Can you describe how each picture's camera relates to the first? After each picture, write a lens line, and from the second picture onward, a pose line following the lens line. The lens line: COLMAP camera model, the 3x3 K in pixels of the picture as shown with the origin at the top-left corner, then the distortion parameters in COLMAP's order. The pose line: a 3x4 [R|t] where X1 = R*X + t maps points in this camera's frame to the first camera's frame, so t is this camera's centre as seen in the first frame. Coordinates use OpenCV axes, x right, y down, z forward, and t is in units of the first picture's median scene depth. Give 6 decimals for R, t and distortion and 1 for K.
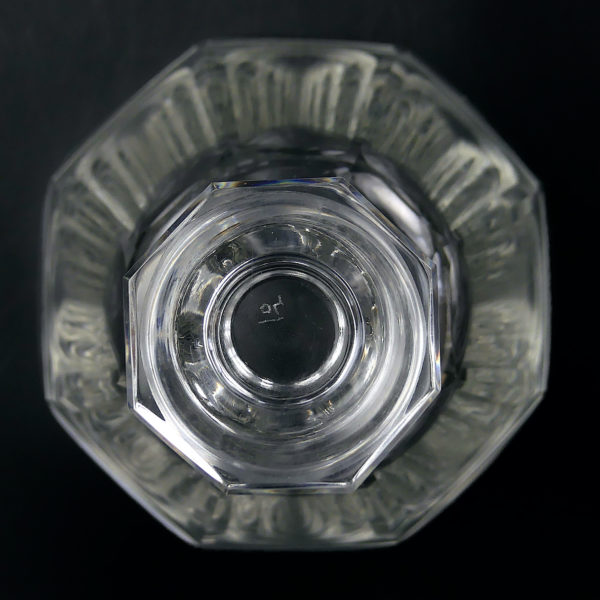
lens RADIAL K [[2026.7, 0, 300.0], [0, 2026.7, 300.0], [0, 0, 1]] dist [-0.852309, 0.000000]
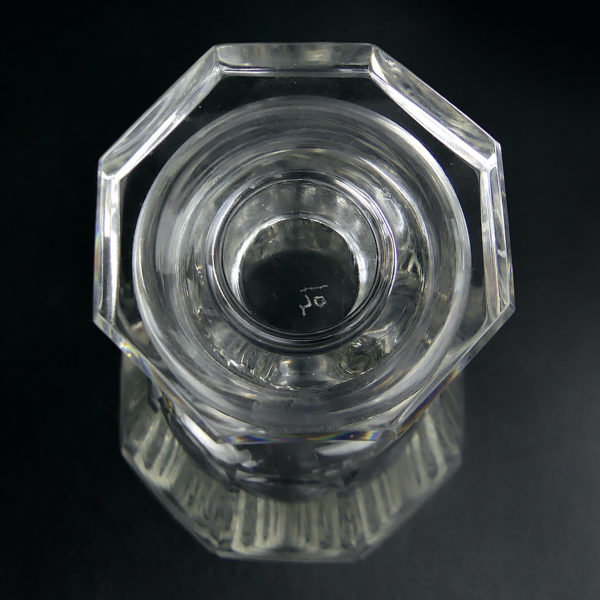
lens RADIAL K [[925.9, 0, 299.6], [0, 925.9, 300.4], [0, 0, 1]] dist [-0.006953, 0.000000]
pose [[-0.999908, -0.012330, -0.005686, -0.003734], [0.011555, -0.992633, 0.120607, -0.029566], [-0.007132, 0.120530, 0.992684, 0.394360]]
